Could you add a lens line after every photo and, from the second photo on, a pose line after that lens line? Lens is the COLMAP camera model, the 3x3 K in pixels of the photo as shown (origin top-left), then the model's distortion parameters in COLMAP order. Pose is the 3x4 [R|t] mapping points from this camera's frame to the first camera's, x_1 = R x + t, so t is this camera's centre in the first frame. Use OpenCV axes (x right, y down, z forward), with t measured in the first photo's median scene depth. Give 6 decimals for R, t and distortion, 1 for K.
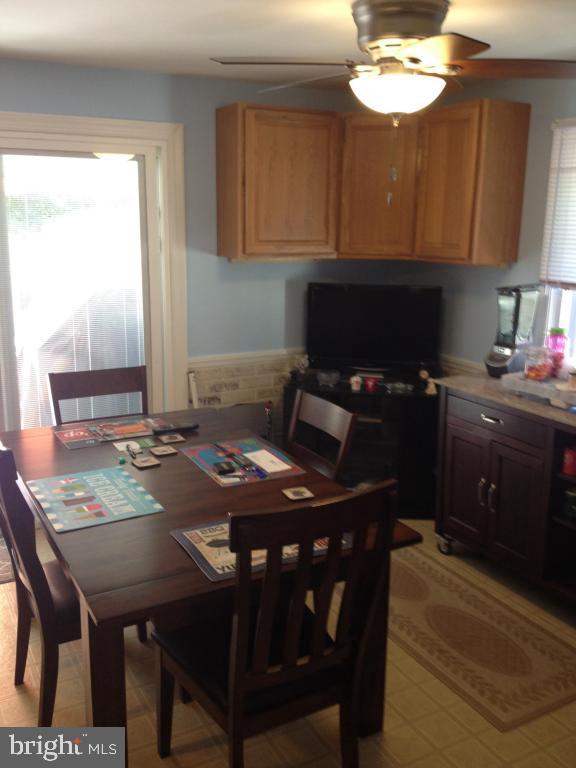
lens RADIAL K [[707.5, 0, 290.8], [0, 707.5, 387.0], [0, 0, 1]] dist [0.192780, -0.508161]
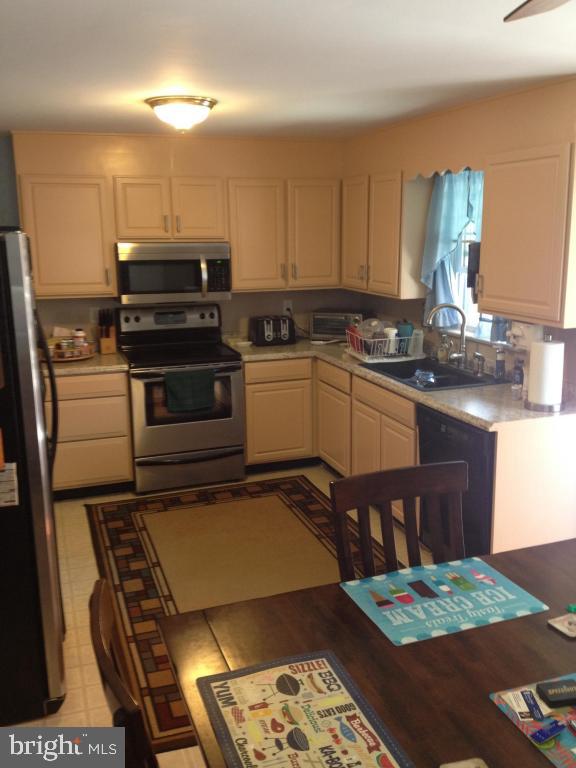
lens RADIAL K [[707.5, 0, 290.8], [0, 707.5, 387.0], [0, 0, 1]] dist [0.192780, -0.508161]
pose [[-0.149882, 0.205273, -0.967160, 0.509873], [-0.232836, 0.943370, 0.236306, -0.235893], [0.960897, 0.260607, -0.093599, 0.855292]]
